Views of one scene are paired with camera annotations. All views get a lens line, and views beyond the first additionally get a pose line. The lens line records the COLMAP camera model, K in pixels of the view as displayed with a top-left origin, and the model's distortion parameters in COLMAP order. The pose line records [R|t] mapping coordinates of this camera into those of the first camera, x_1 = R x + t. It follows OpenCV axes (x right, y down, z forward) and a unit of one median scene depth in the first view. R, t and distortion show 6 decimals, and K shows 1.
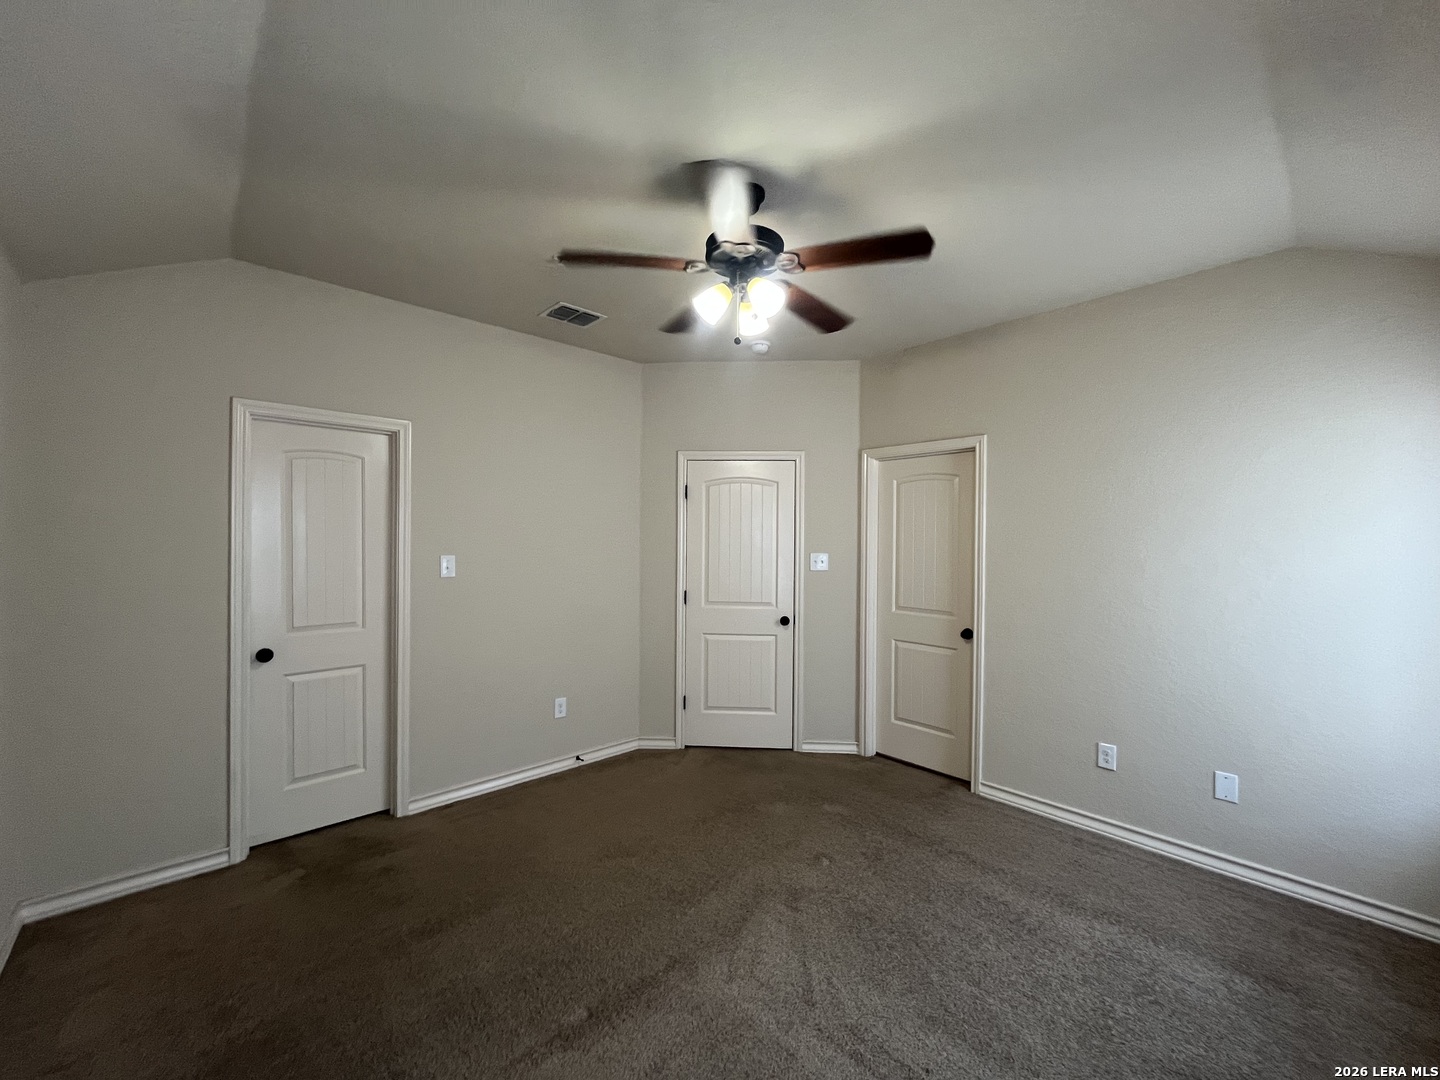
lens RADIAL K [[580.8, 0, 725.2], [0, 580.8, 545.9], [0, 0, 1]] dist [-0.002327, -0.000001]
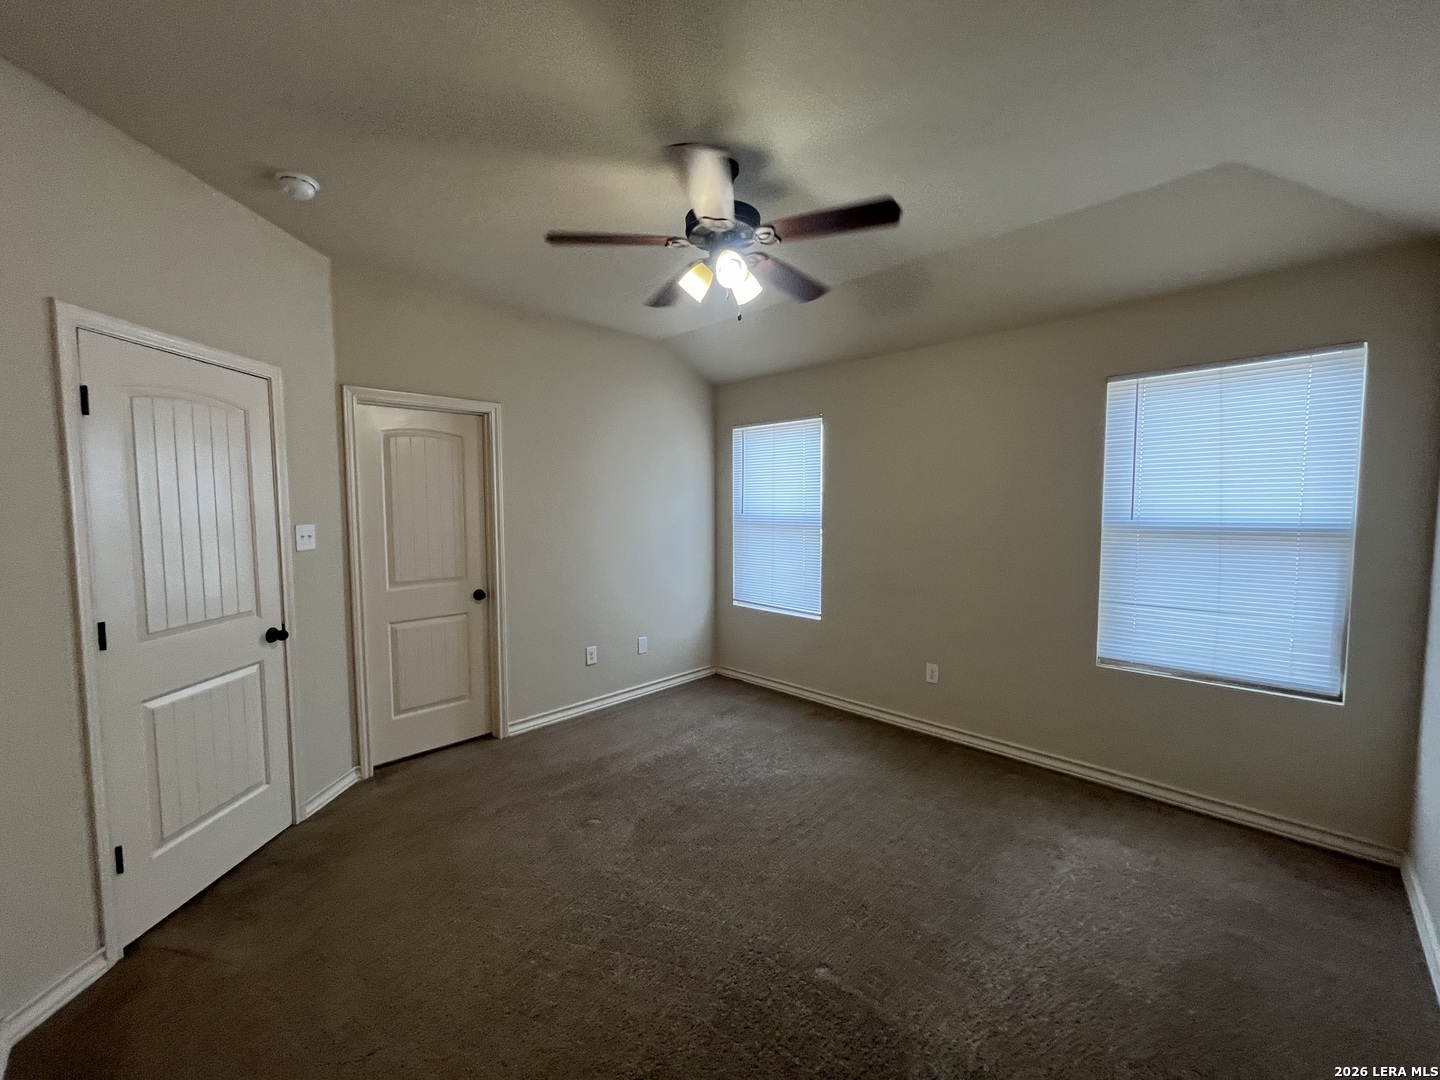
lens RADIAL K [[580.8, 0, 721.3], [0, 580.8, 543.9], [0, 0, 1]] dist [-0.002327, -0.000001]
pose [[-0.044057, -0.080829, 0.995754, -0.554946], [0.017200, 0.996512, 0.081652, -0.012494], [-0.998881, 0.020725, -0.042513, 0.557415]]
